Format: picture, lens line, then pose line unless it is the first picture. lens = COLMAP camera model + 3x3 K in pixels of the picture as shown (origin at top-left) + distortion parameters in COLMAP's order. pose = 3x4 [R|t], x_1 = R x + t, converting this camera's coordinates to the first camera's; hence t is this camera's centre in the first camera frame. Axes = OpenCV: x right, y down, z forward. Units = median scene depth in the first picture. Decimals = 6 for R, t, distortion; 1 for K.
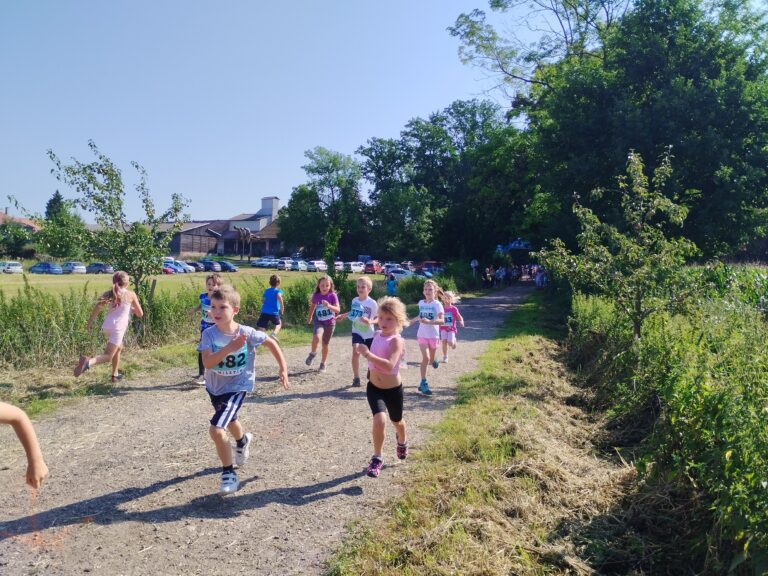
lens RADIAL K [[644.4, 0, 383.9], [0, 644.4, 298.0], [0, 0, 1]] dist [0.073413, -0.076168]
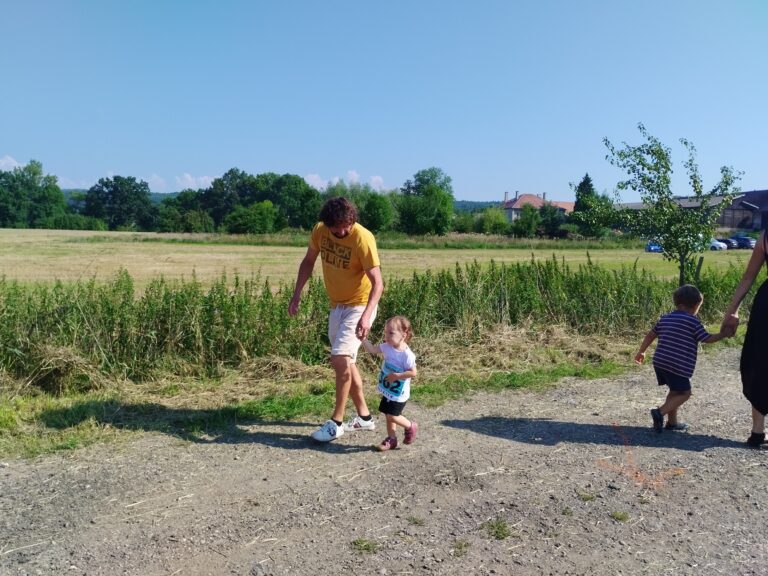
lens RADIAL K [[654.0, 0, 385.3], [0, 654.0, 283.6], [0, 0, 1]] dist [0.070300, -0.085944]
pose [[0.731194, 0.032588, -0.681391, -0.020073], [-0.025219, 0.999467, 0.020737, 0.003367], [0.681703, 0.002021, 0.731626, -0.051241]]
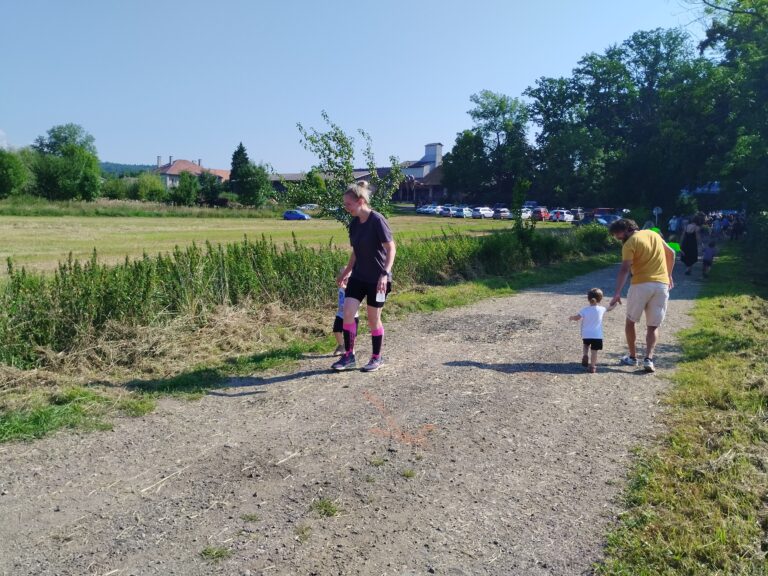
lens RADIAL K [[651.3, 0, 382.1], [0, 651.3, 284.8], [0, 0, 1]] dist [0.084867, -0.090974]
pose [[0.972466, 0.025589, -0.231636, -0.078218], [-0.010793, 0.997832, 0.064918, -0.013476], [0.232795, -0.060631, 0.970634, -0.102650]]
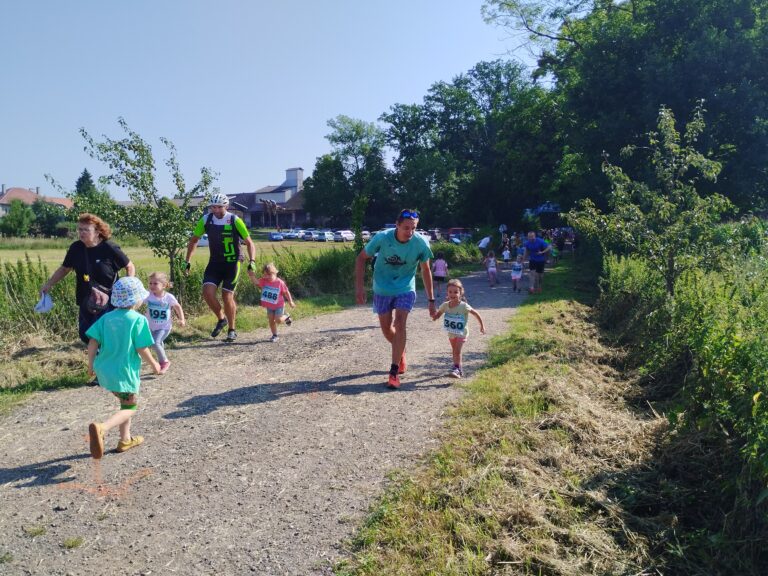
lens RADIAL K [[648.7, 0, 382.7], [0, 648.7, 290.9], [0, 0, 1]] dist [0.076369, -0.086582]
pose [[0.998669, -0.026292, -0.044374, -0.003366], [0.027885, 0.998974, 0.035678, 0.004349], [0.043390, -0.036868, 0.998378, -0.015378]]
